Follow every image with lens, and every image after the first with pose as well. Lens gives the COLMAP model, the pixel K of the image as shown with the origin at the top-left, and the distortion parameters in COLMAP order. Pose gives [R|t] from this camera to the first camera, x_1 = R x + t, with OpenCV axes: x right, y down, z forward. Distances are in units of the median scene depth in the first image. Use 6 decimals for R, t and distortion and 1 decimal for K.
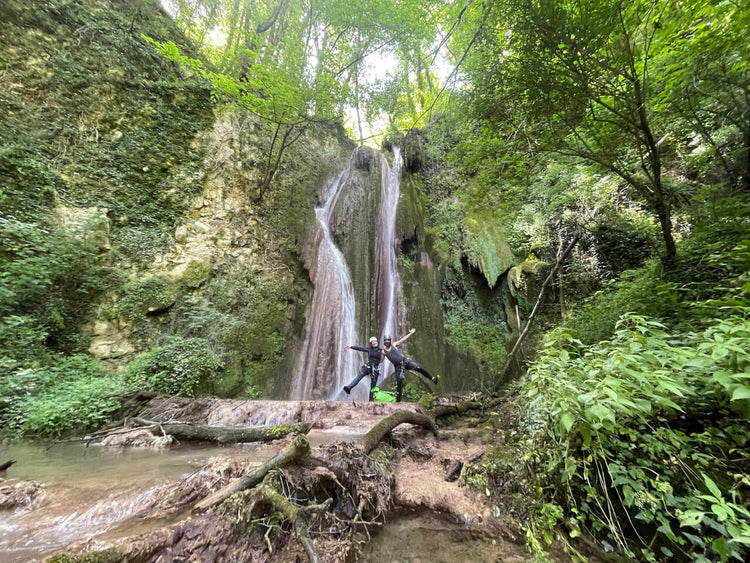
lens RADIAL K [[307.8, 0, 375.0], [0, 307.8, 281.5], [0, 0, 1]] dist [-0.001580, -0.000074]
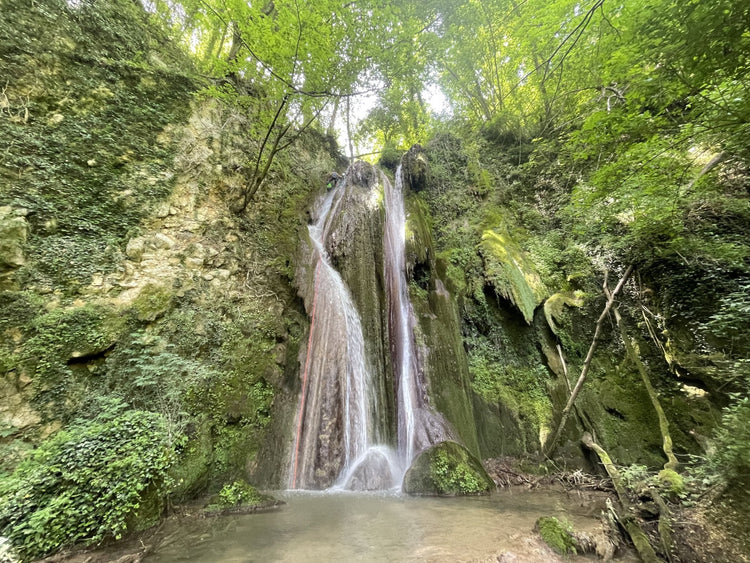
lens RADIAL K [[307.8, 0, 375.0], [0, 307.8, 281.5], [0, 0, 1]] dist [-0.001580, -0.000074]
pose [[0.995485, 0.020412, 0.092699, -0.108190], [-0.012239, 0.996054, -0.087896, -0.014137], [-0.094127, 0.086364, 0.991807, 0.195087]]
